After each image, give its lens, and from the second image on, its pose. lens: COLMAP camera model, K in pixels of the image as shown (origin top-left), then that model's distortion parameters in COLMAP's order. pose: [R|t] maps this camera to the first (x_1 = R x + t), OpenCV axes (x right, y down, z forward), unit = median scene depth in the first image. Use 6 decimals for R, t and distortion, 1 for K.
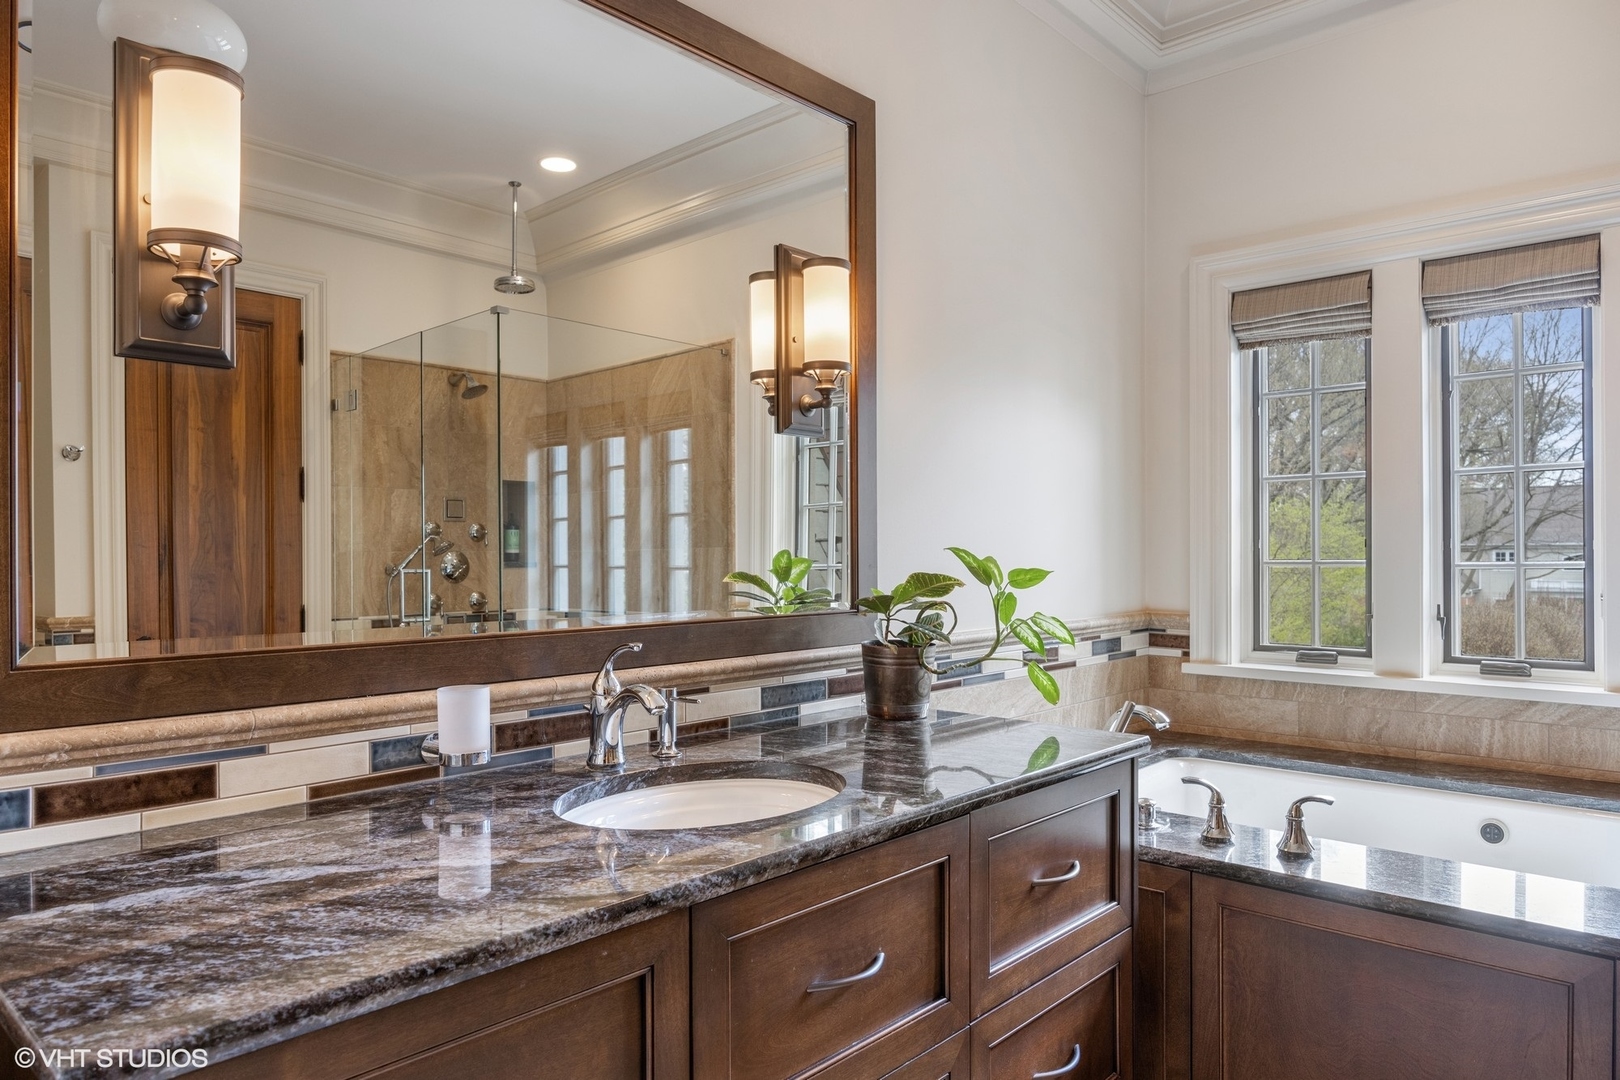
lens RADIAL K [[1053.0, 0, 810.0], [0, 1053.0, 540.0], [0, 0, 1]] dist [0.029588, 0.000426]
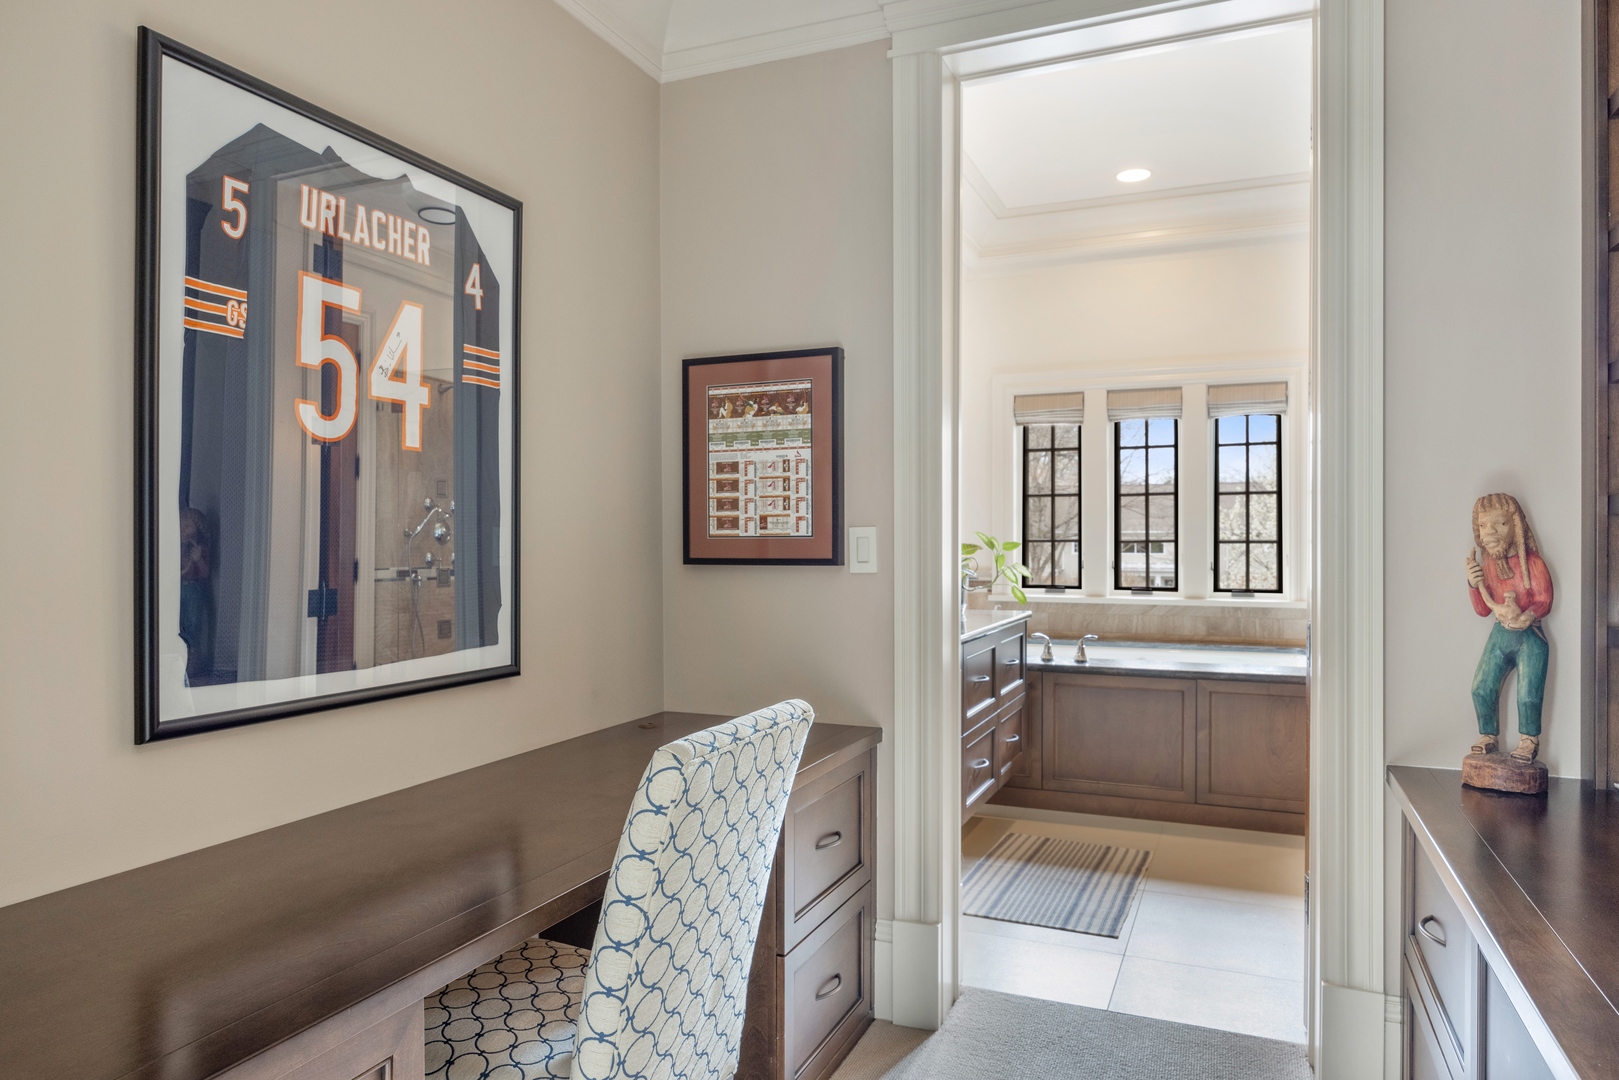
lens RADIAL K [[1052.3, 0, 809.5], [0, 1052.3, 540.0], [0, 0, 1]] dist [0.029588, 0.000426]
pose [[0.938598, 0.026971, 0.343958, -0.605052], [-0.031570, 0.999471, 0.007778, 0.016989], [-0.343567, -0.018159, 0.938953, -0.646403]]
